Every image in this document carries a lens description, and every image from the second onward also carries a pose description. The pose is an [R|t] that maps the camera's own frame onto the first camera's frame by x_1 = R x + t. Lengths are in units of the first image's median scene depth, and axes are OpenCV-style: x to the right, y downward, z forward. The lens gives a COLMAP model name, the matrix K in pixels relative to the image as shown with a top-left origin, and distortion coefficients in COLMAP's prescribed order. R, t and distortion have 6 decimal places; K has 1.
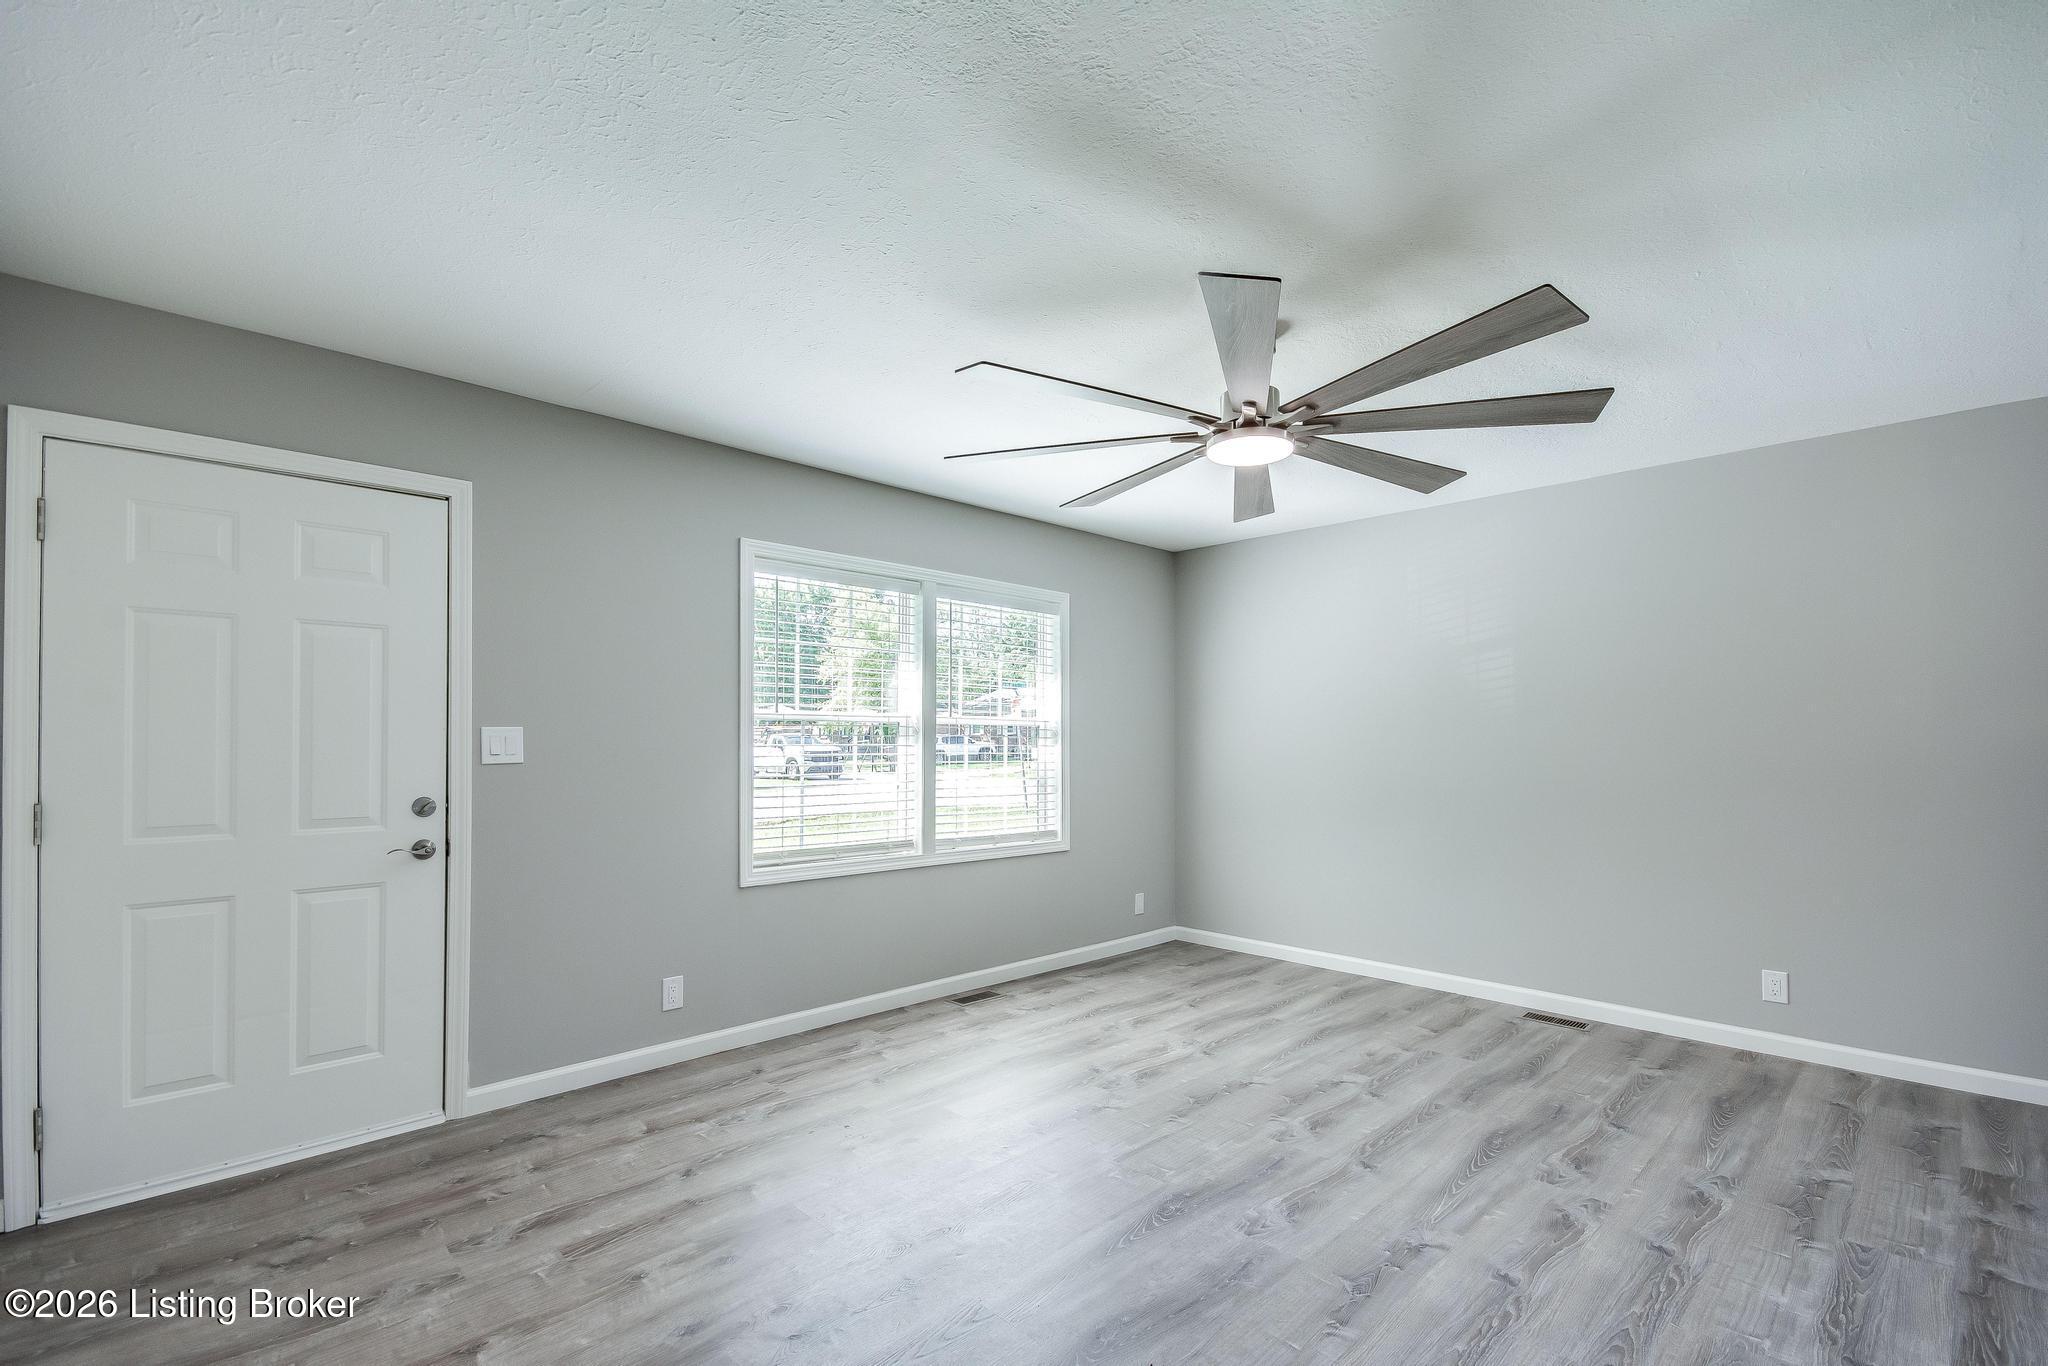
lens RADIAL K [[919.8, 0, 1037.9], [0, 919.8, 729.8], [0, 0, 1]] dist [0.000268, -0.000169]
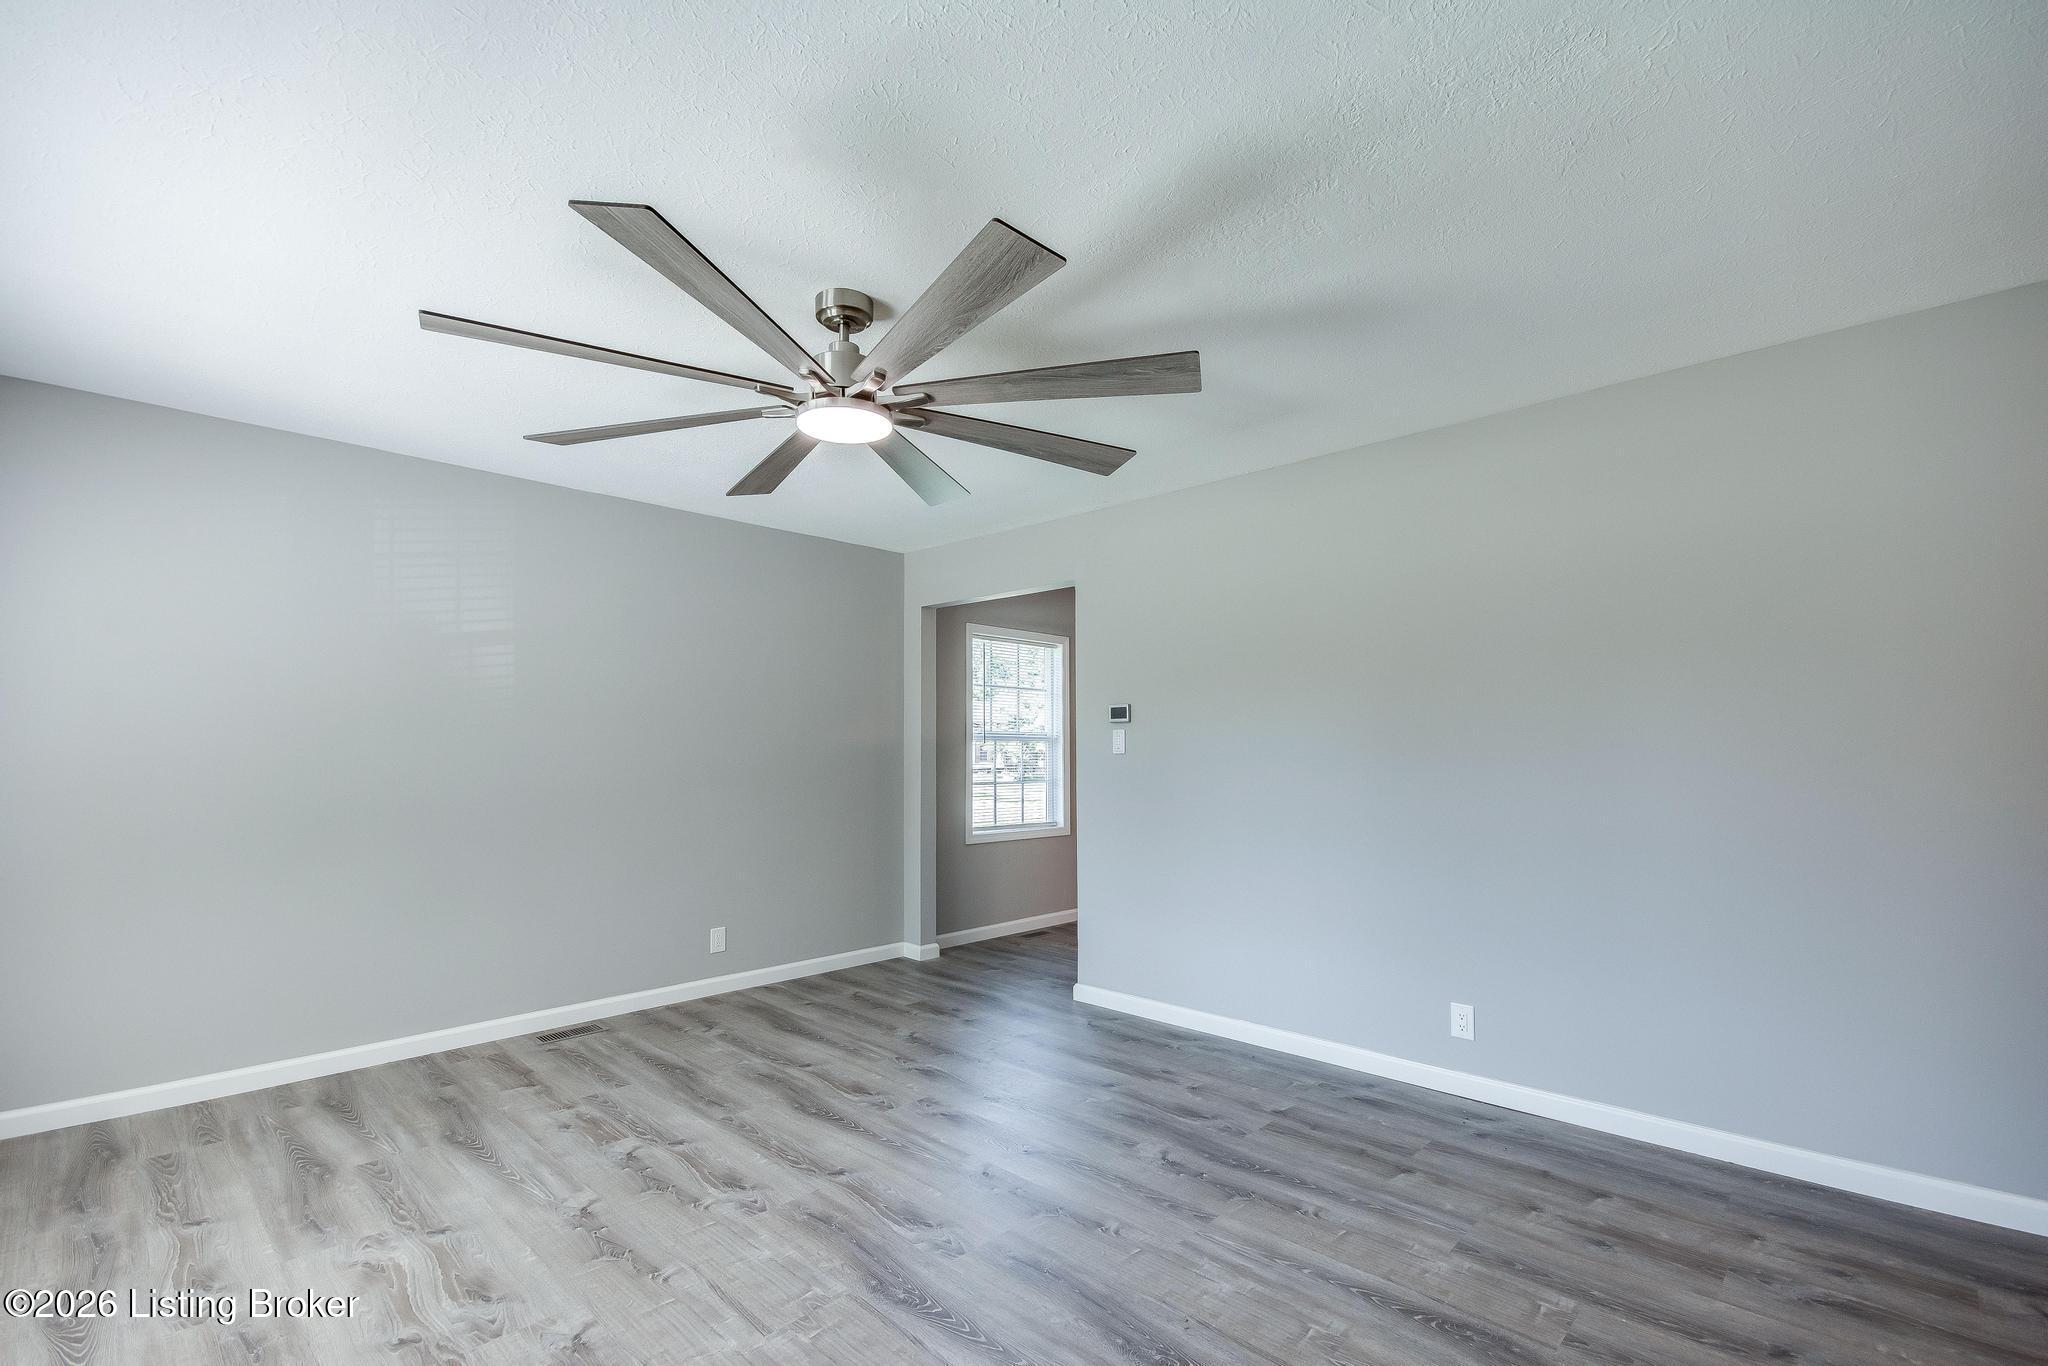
lens RADIAL K [[895.7, 0, 1019.4], [0, 895.7, 715.9], [0, 0, 1]] dist [0.025484, -0.016621]
pose [[-0.024399, 0.037559, 0.998996, -0.489414], [-0.014503, 0.999176, -0.037920, 0.007013], [-0.999597, -0.015414, -0.023834, 0.627607]]
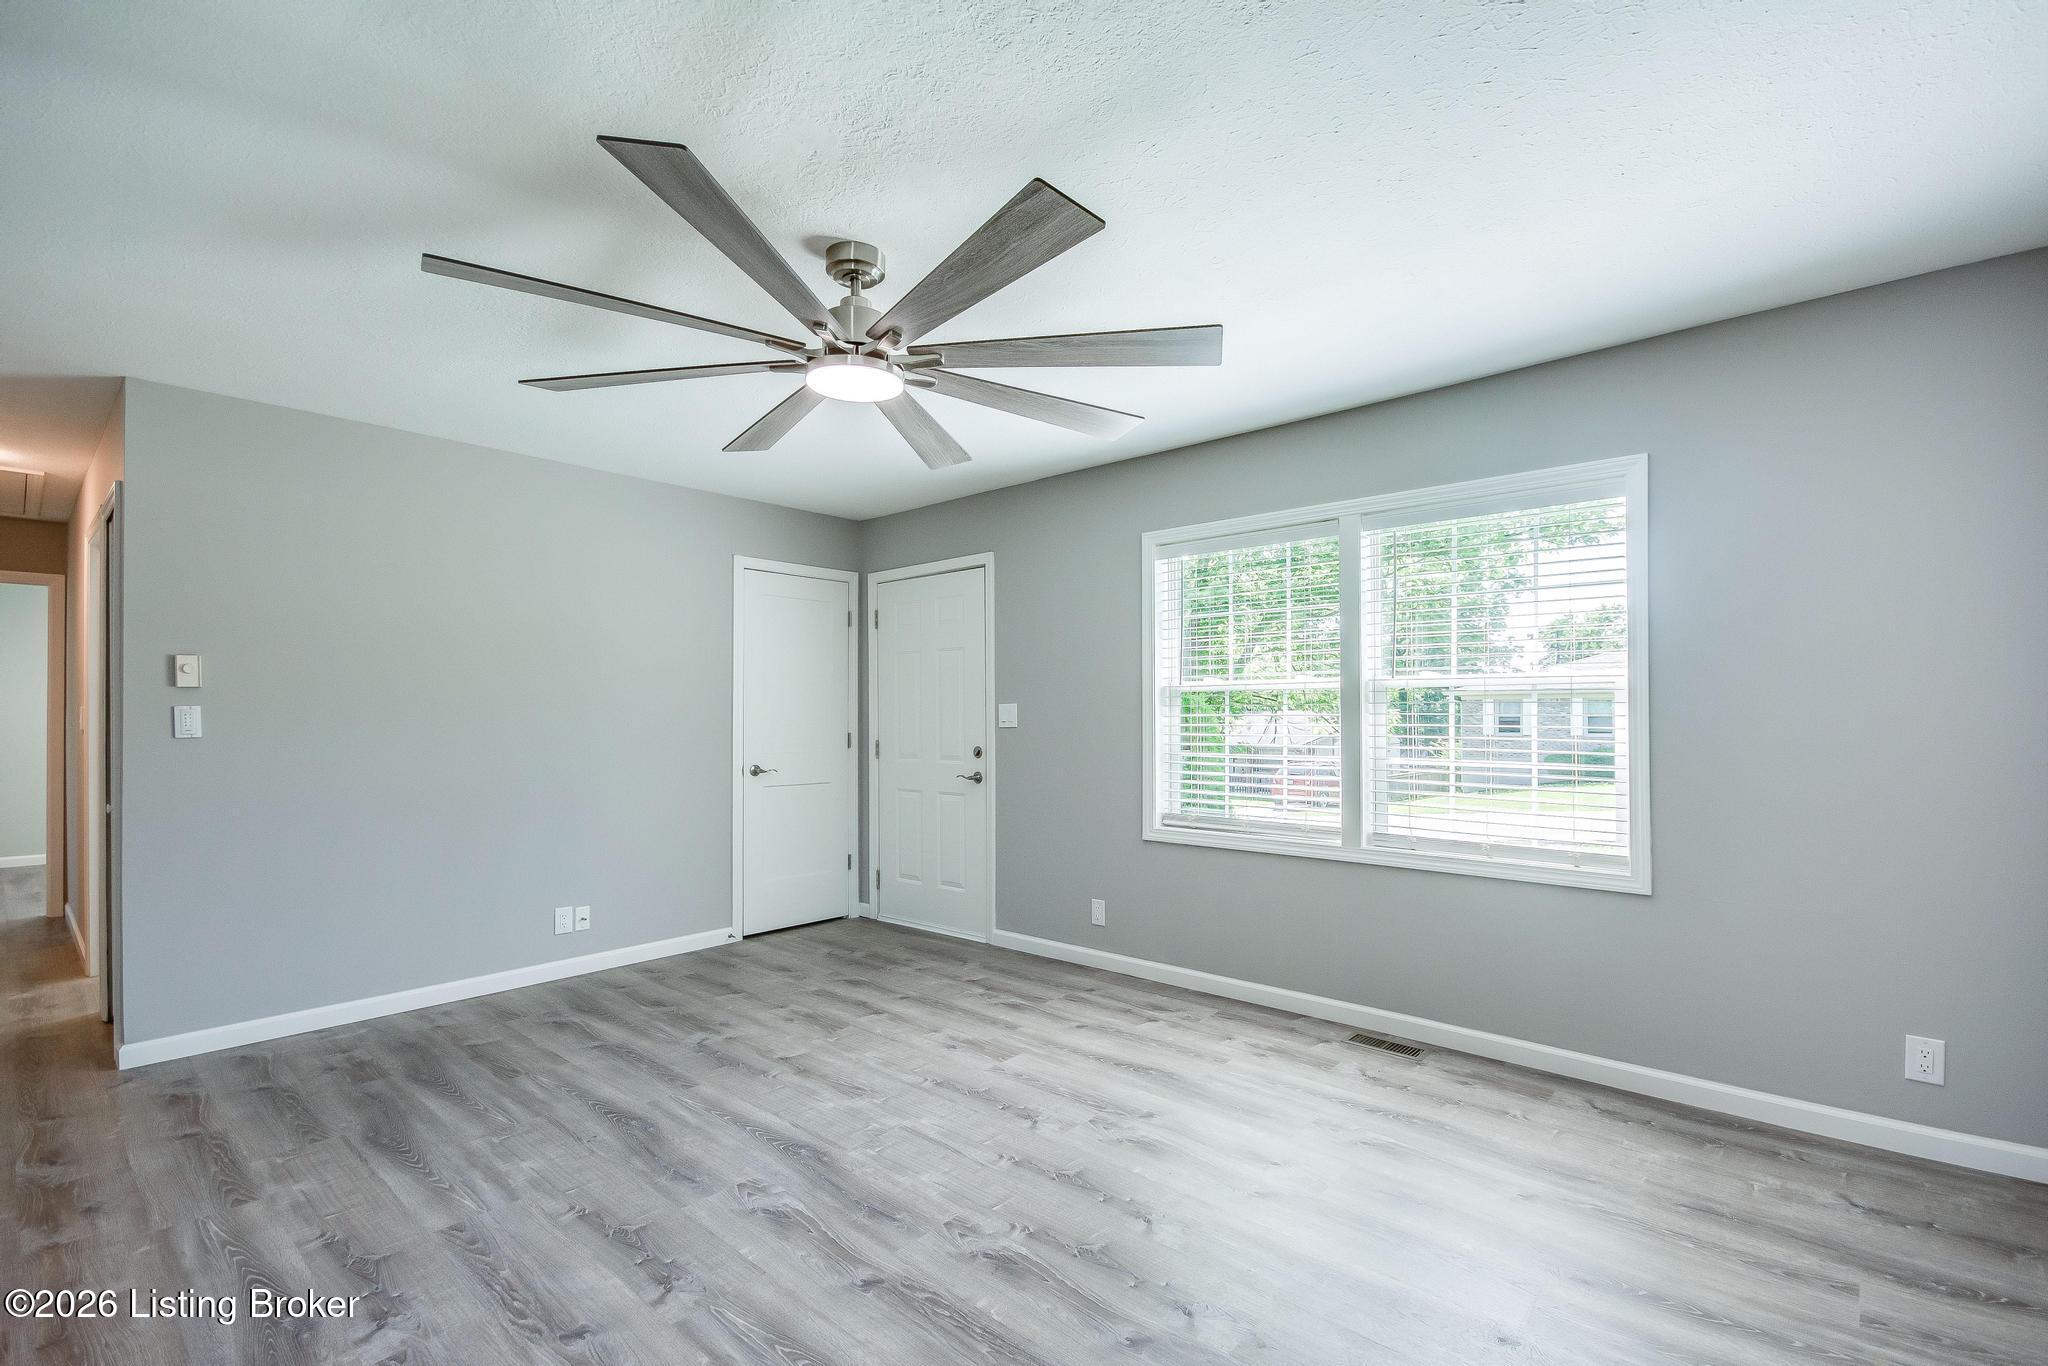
lens RADIAL K [[895.7, 0, 1019.4], [0, 895.7, 715.9], [0, 0, 1]] dist [0.025484, -0.016621]
pose [[0.065324, 0.000996, -0.997864, 0.821634], [0.018650, 0.999824, 0.002219, 0.012727], [0.997690, -0.018755, 0.065294, 0.814209]]
